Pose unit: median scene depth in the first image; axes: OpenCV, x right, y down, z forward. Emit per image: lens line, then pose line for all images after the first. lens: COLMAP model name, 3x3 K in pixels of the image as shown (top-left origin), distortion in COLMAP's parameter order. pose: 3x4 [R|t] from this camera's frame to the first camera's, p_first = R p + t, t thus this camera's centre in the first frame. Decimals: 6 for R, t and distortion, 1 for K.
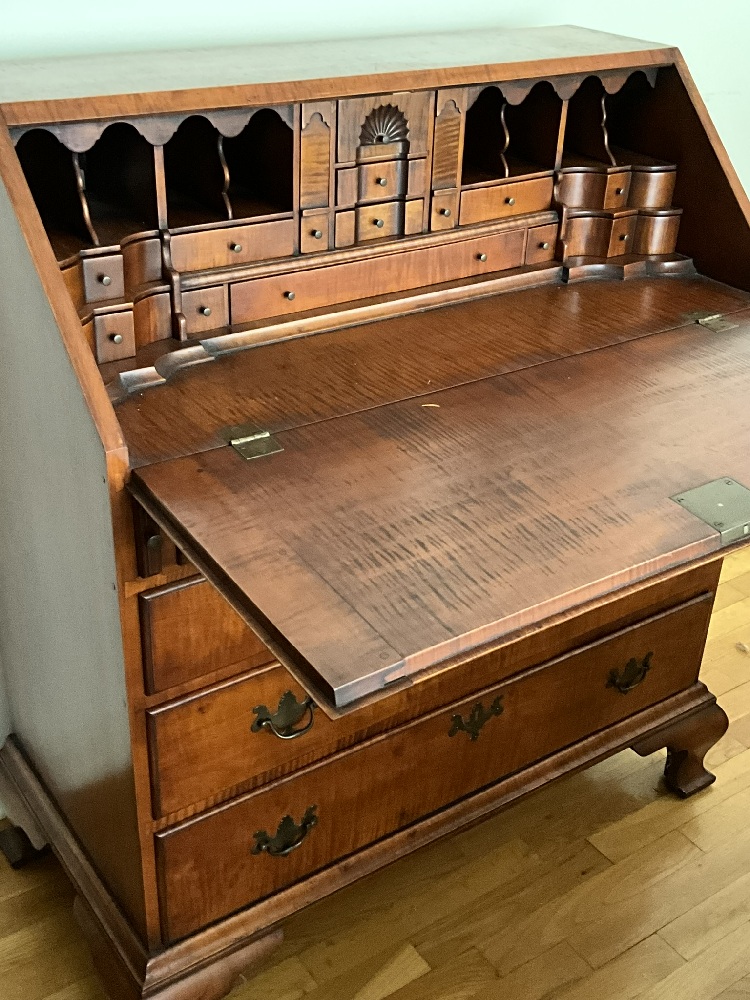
lens RADIAL K [[1163.2, 0, 375.0], [0, 1163.2, 500.0], [0, 0, 1]] dist [0.064037, -0.063056]
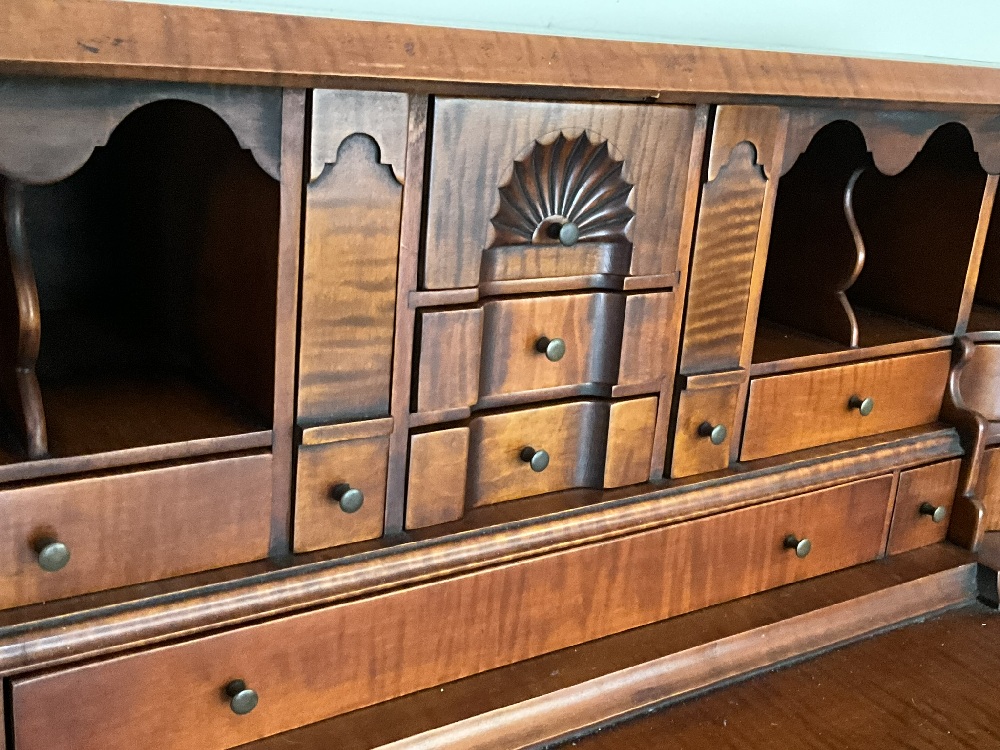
lens RADIAL K [[1163.2, 0, 500.0], [0, 1163.2, 375.0], [0, 0, 1]] dist [0.064037, -0.063056]
pose [[0.998935, 0.046145, 0.000707, -0.009131], [-0.044882, 0.974945, -0.217872, -0.188108], [-0.010742, 0.217608, 0.975977, 0.662147]]
